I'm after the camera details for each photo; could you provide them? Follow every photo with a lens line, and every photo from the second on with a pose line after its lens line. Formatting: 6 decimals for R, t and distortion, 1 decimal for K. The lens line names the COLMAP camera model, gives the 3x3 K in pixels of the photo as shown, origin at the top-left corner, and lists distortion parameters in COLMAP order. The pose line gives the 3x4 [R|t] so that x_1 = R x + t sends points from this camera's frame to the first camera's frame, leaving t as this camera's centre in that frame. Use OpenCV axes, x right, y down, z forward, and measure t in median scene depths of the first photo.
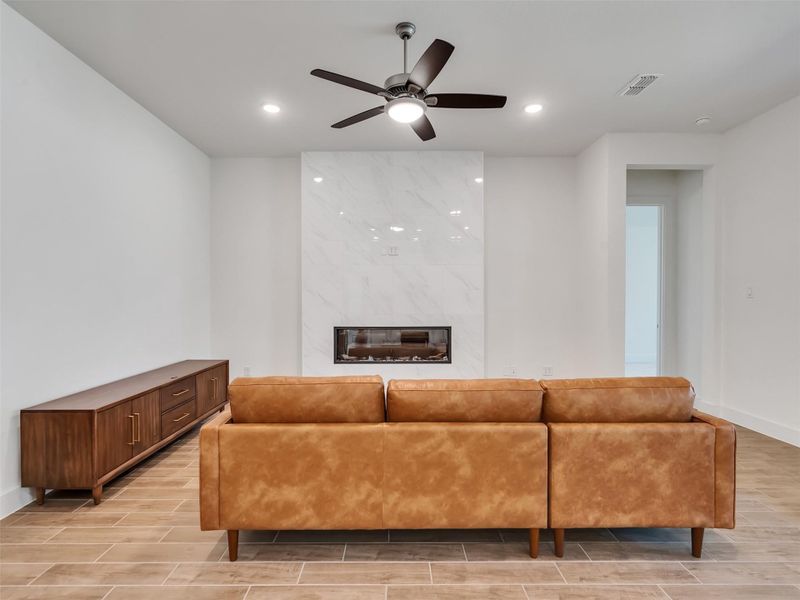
lens RADIAL K [[408.8, 0, 393.7], [0, 408.8, 300.6], [0, 0, 1]] dist [-0.008116, 0.006239]
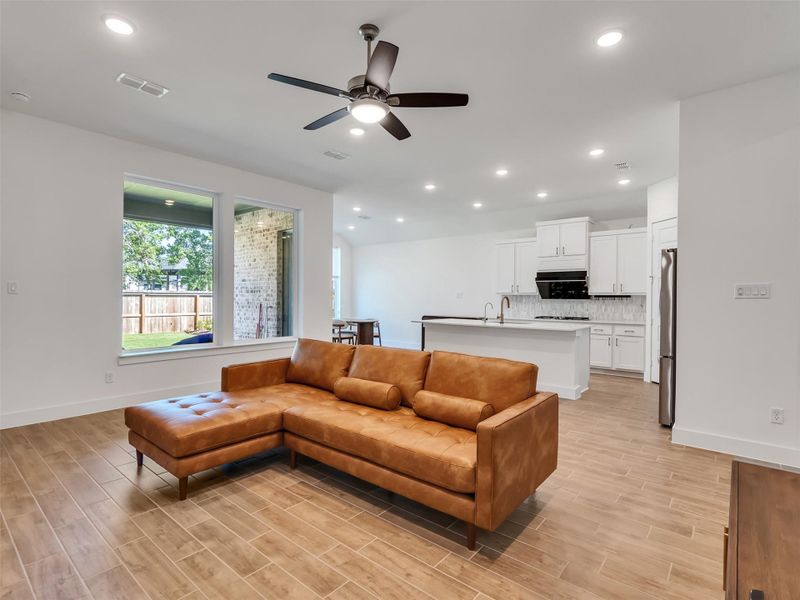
lens RADIAL K [[408.8, 0, 393.7], [0, 408.8, 300.6], [0, 0, 1]] dist [-0.008116, 0.006239]
pose [[-0.763025, -0.010379, 0.646286, -0.906305], [-0.002368, 0.999909, 0.013262, -0.010833], [-0.646365, 0.008588, -0.762980, 2.310073]]
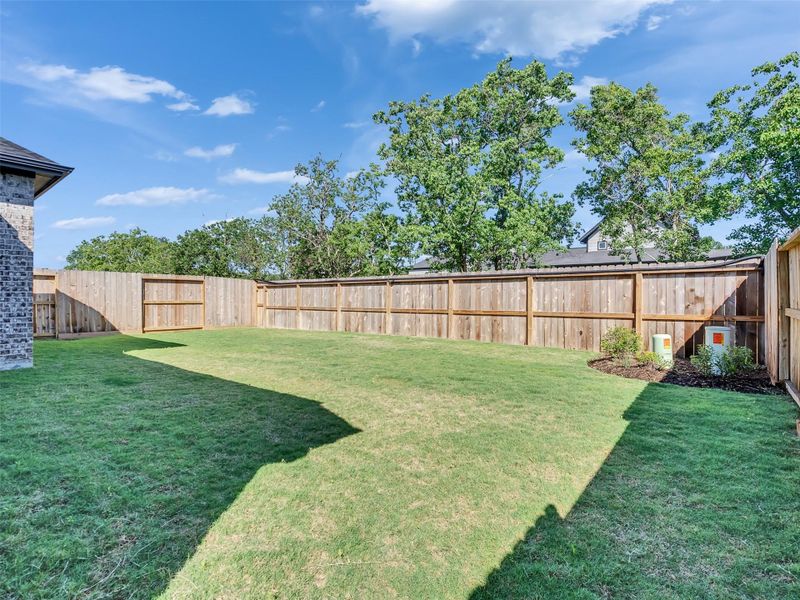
lens RADIAL K [[408.8, 0, 393.7], [0, 408.8, 300.6], [0, 0, 1]] dist [-0.008116, 0.006239]
pose [[0.635892, -0.006324, 0.771752, 3.524895], [0.007236, 0.999971, 0.002232, 0.229193], [-0.771744, 0.004165, 0.635919, -2.335723]]
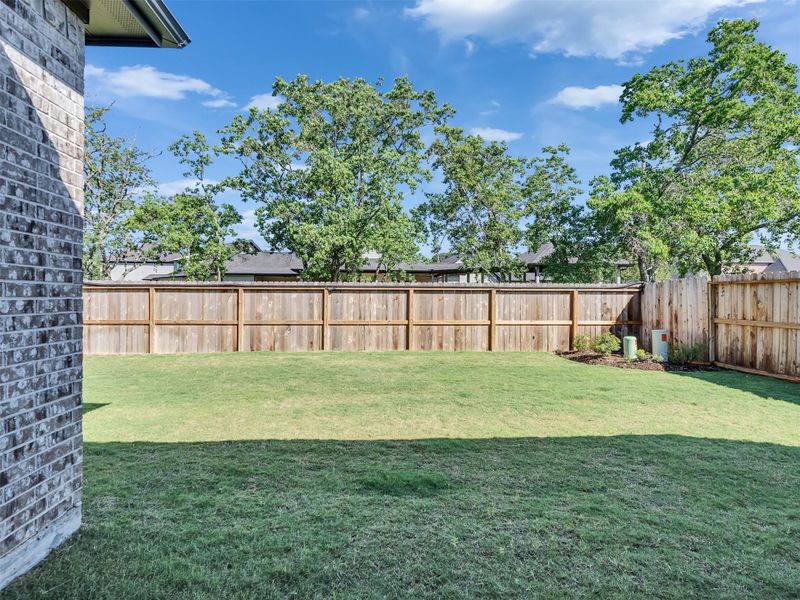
lens RADIAL K [[408.8, 0, 393.7], [0, 408.8, 300.6], [0, 0, 1]] dist [-0.008116, 0.006239]
pose [[-0.054475, -0.007245, 0.998489, 2.970375], [0.003875, 0.999965, 0.007467, 0.076228], [-0.998508, 0.004275, -0.054445, 0.905116]]
